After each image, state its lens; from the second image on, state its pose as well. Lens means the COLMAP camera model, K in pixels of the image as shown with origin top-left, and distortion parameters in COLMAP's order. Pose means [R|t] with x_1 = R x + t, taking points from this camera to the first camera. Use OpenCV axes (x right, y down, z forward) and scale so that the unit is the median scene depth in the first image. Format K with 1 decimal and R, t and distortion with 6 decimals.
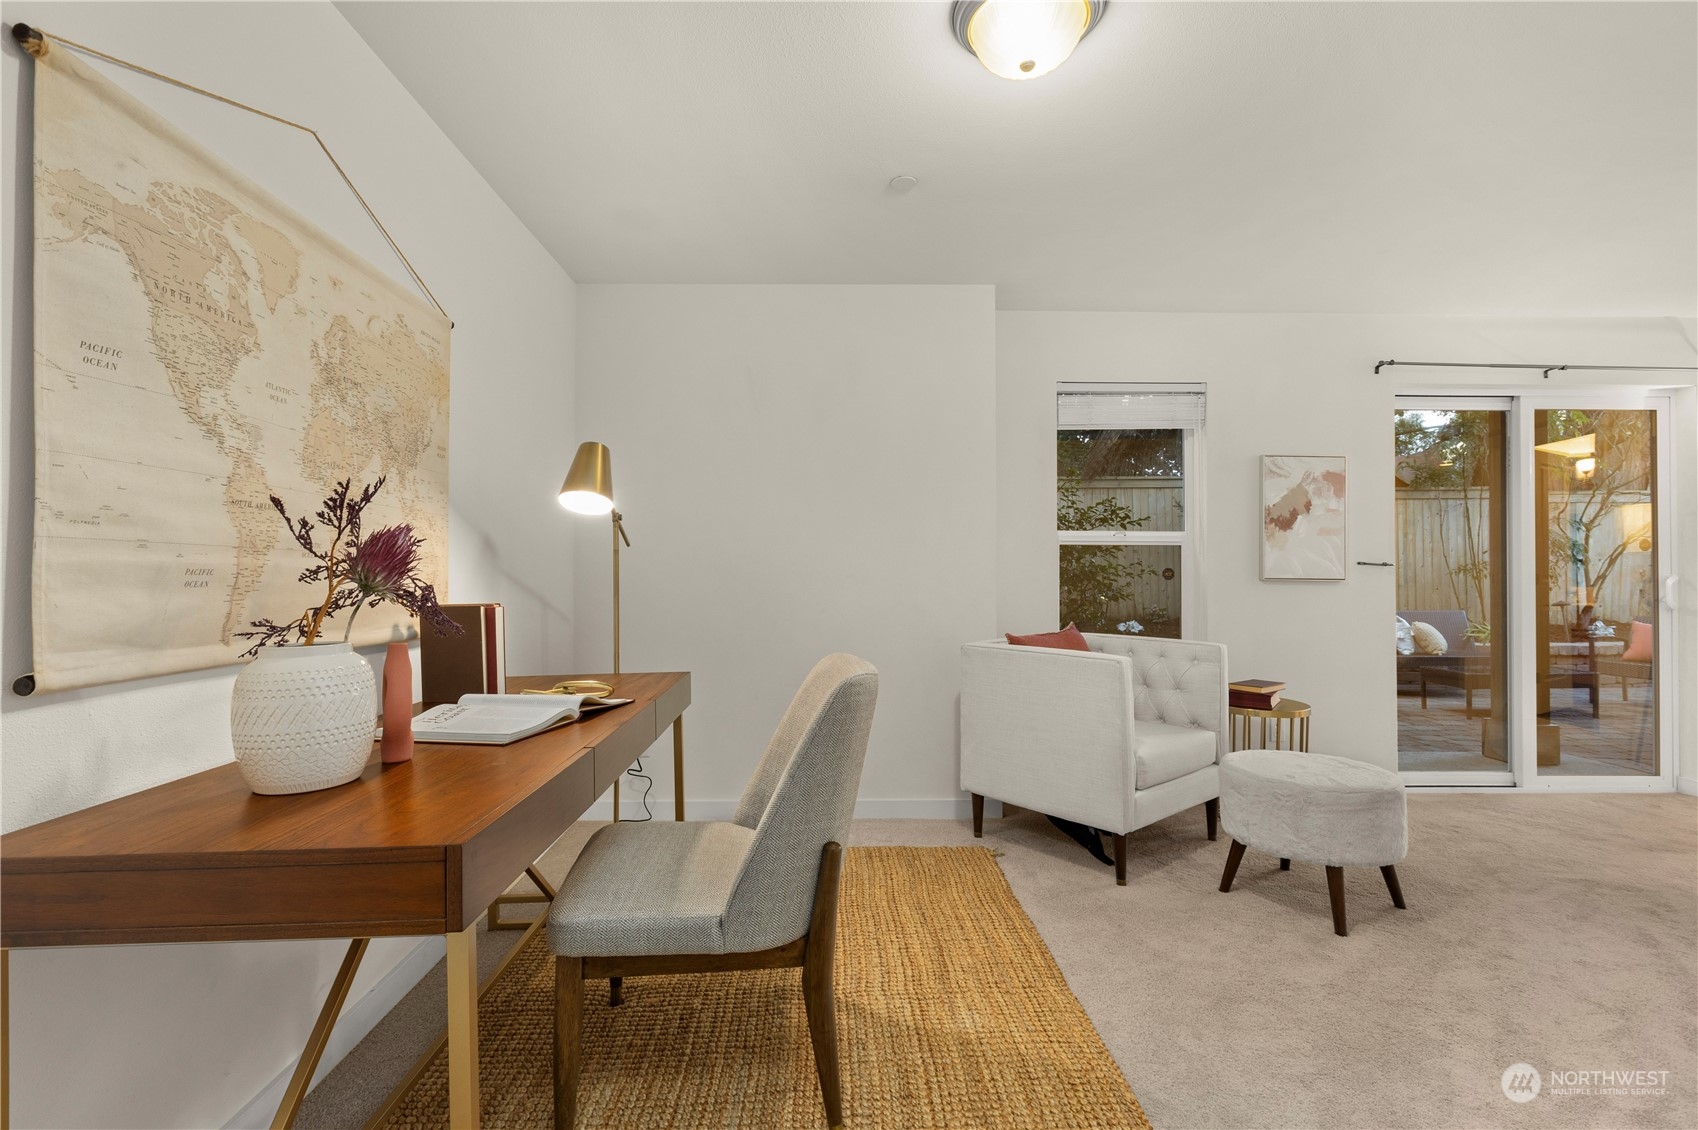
lens RADIAL K [[775.9, 0, 847.8], [0, 775.9, 567.1], [0, 0, 1]] dist [0.004472, -0.000695]
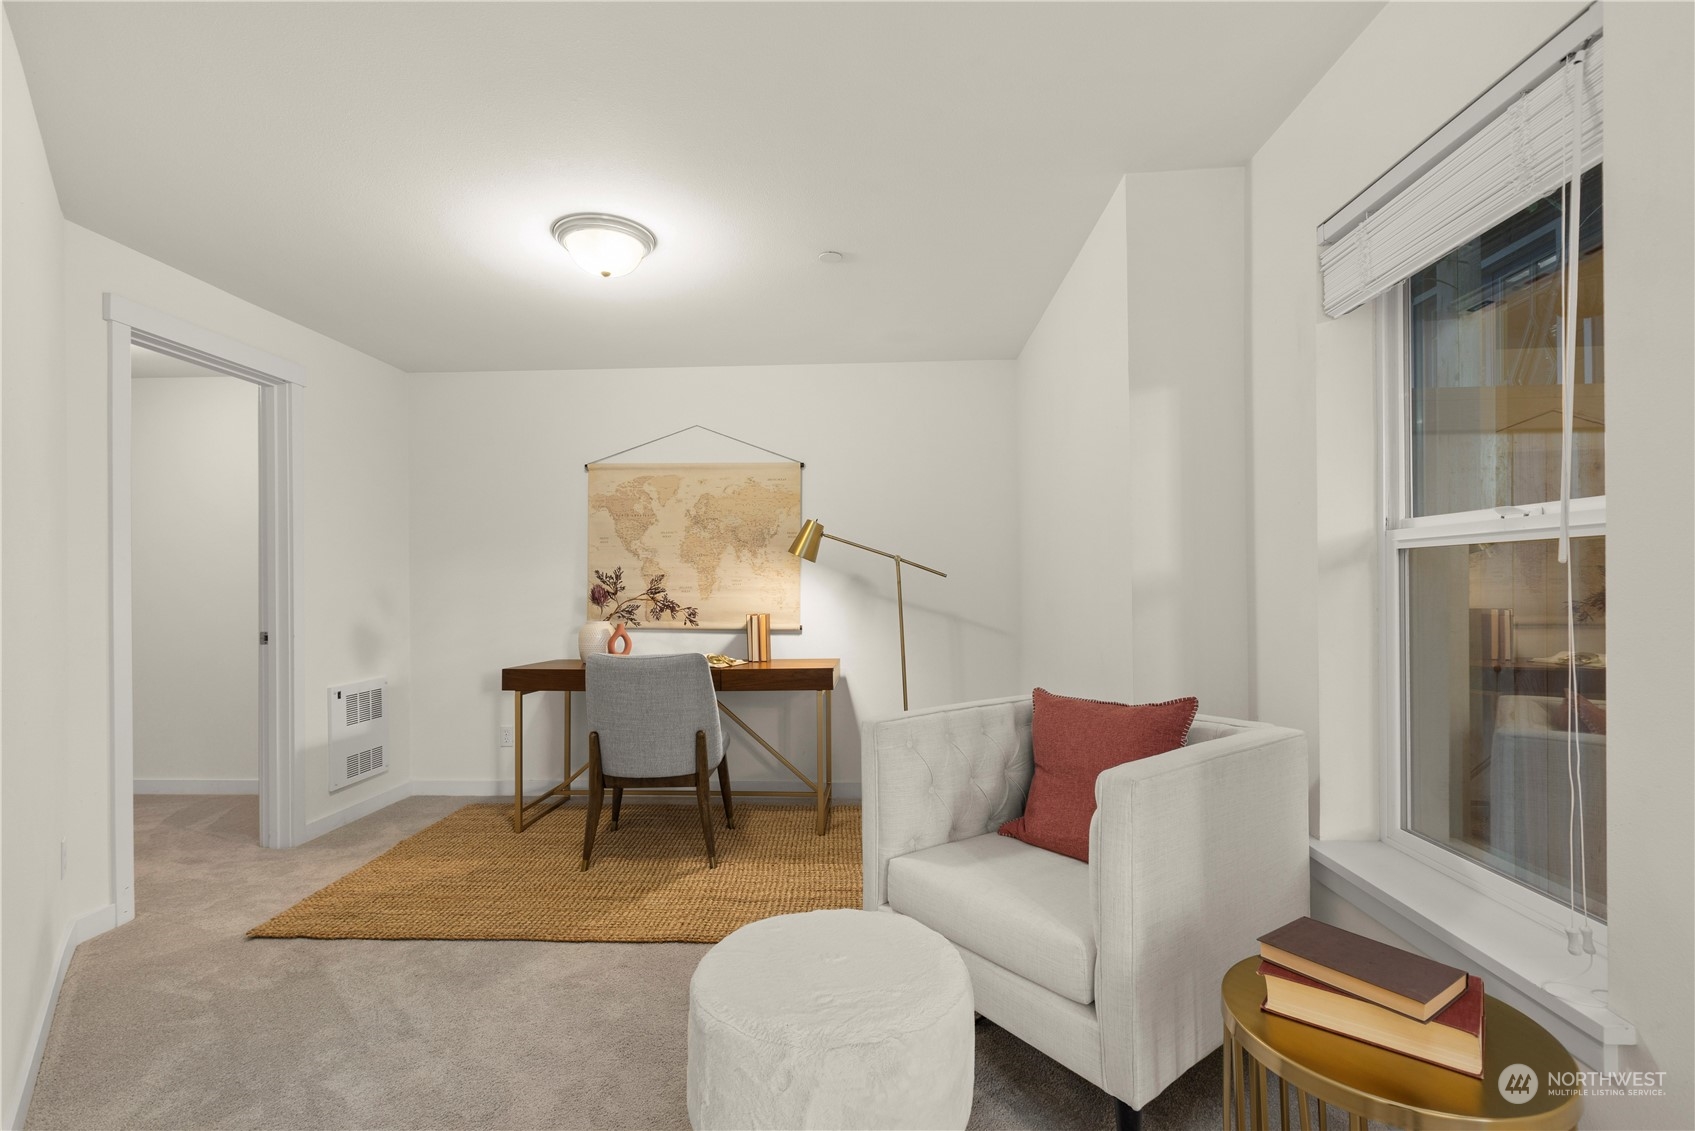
lens RADIAL K [[774.5, 0, 830.3], [0, 774.5, 590.3], [0, 0, 1]] dist [0.004472, -0.000695]
pose [[-0.087192, 0.007651, -0.996162, 1.949738], [0.013746, 0.999885, 0.006476, -0.030453], [0.996097, -0.013128, -0.087287, 1.776219]]
